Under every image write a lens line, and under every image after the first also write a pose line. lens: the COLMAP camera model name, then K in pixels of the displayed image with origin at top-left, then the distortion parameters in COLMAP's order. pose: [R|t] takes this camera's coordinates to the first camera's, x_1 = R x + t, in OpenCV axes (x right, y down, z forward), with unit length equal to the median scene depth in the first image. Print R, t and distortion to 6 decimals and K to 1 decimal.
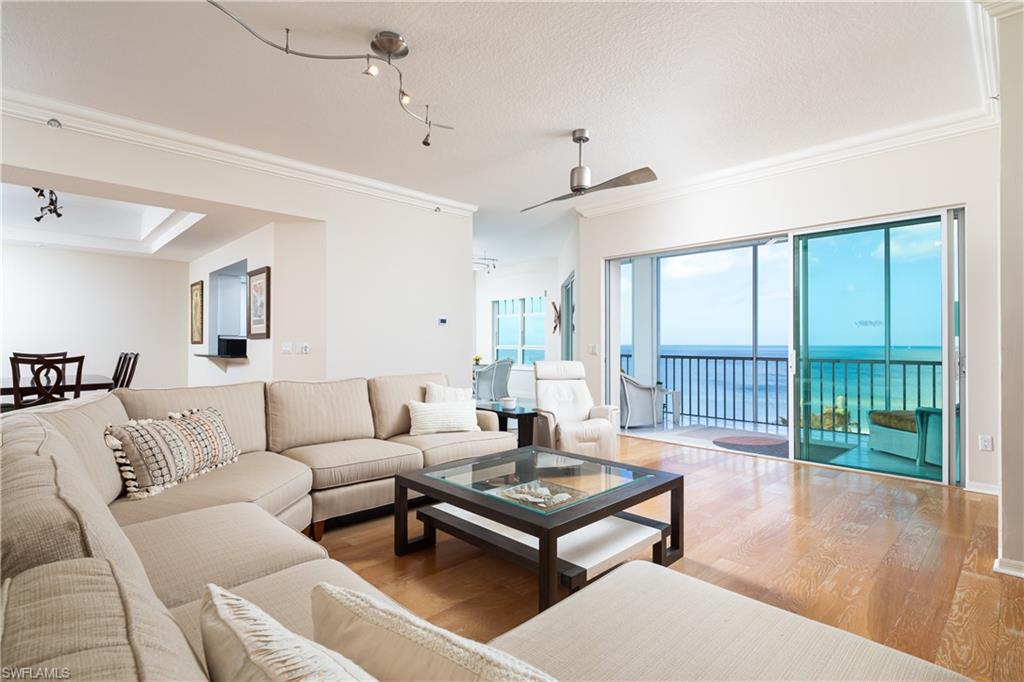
lens RADIAL K [[497.9, 0, 512.0], [0, 497.9, 341.0], [0, 0, 1]] dist [-0.009730, -0.000419]
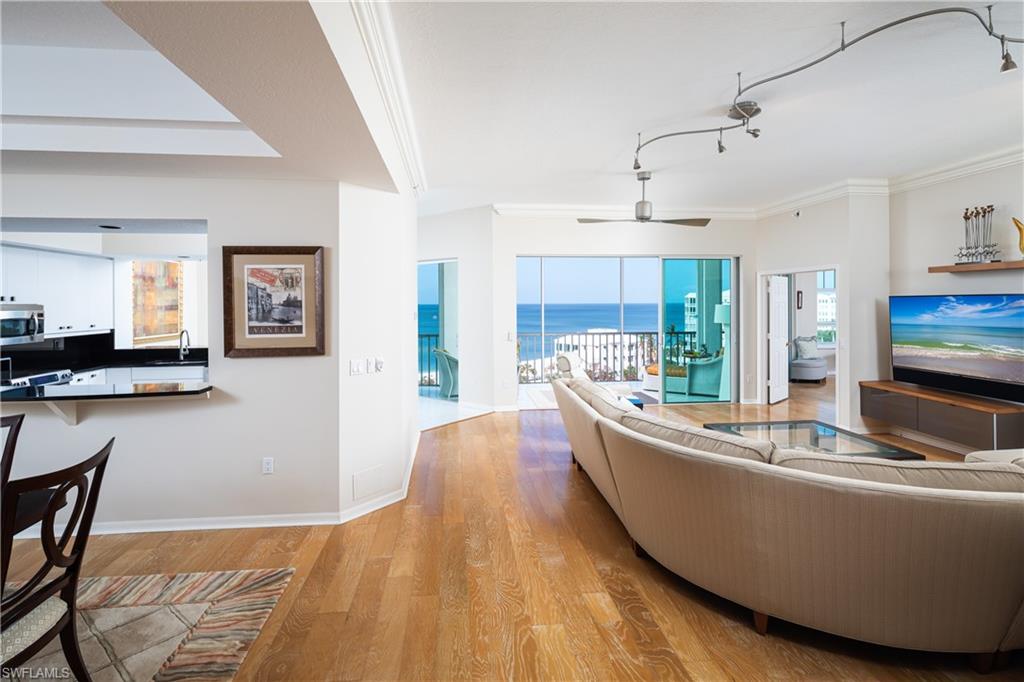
lens RADIAL K [[493.8, 0, 510.6], [0, 493.8, 302.8], [0, 0, 1]] dist [0.001870, -0.000904]
pose [[0.608432, -0.004023, 0.793596, -0.833637], [0.003773, 0.999991, 0.002177, -0.071499], [-0.793597, 0.001669, 0.608442, 0.381674]]
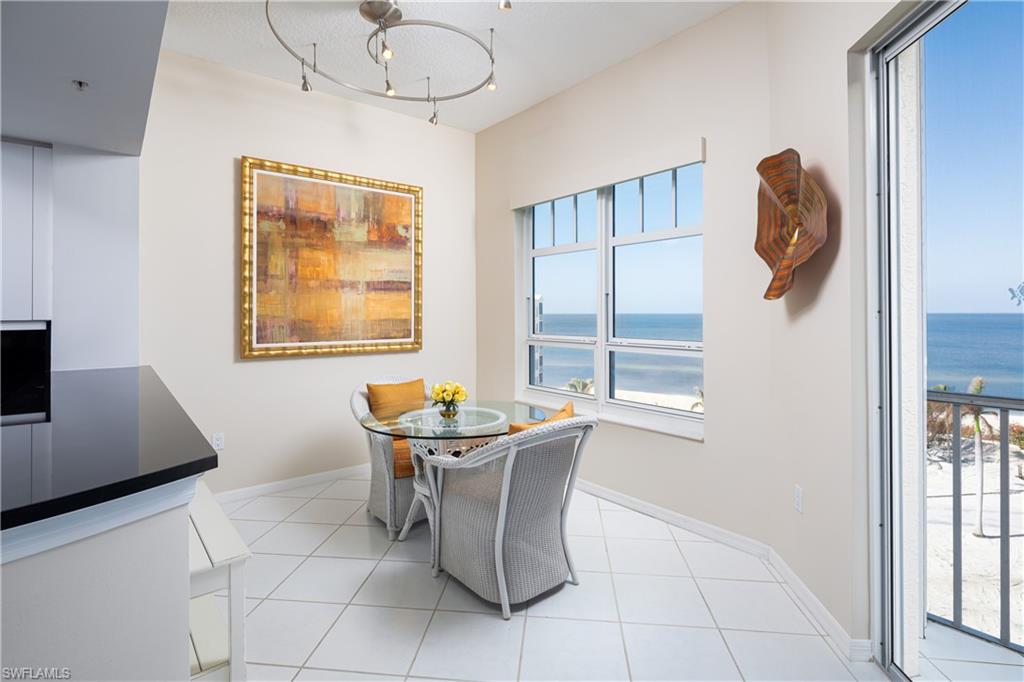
lens RADIAL K [[493.8, 0, 510.6], [0, 493.8, 302.8], [0, 0, 1]] dist [0.001870, -0.000904]
pose [[0.995780, -0.006689, -0.091527, -0.026255], [0.005024, 0.999818, -0.018409, -0.018207], [0.091634, 0.017871, 0.995632, 1.391776]]
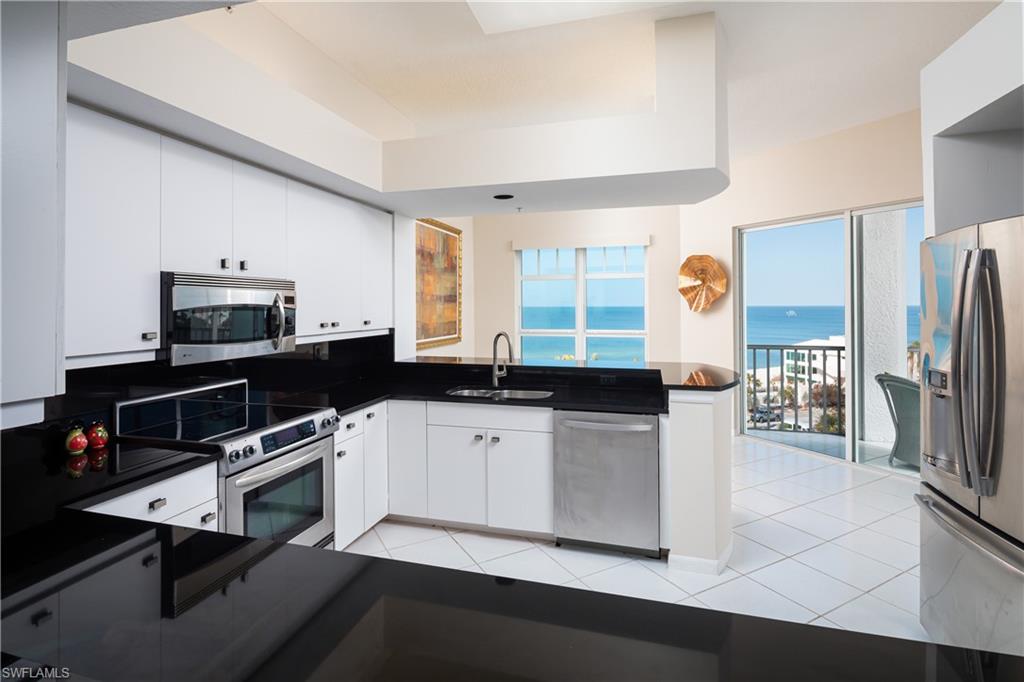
lens RADIAL K [[493.8, 0, 510.6], [0, 493.8, 302.8], [0, 0, 1]] dist [0.001870, -0.000904]
pose [[0.866476, -0.001403, 0.499217, -0.688613], [0.003554, 0.999988, -0.003359, -0.044503], [-0.499206, 0.004685, 0.866470, 1.121954]]
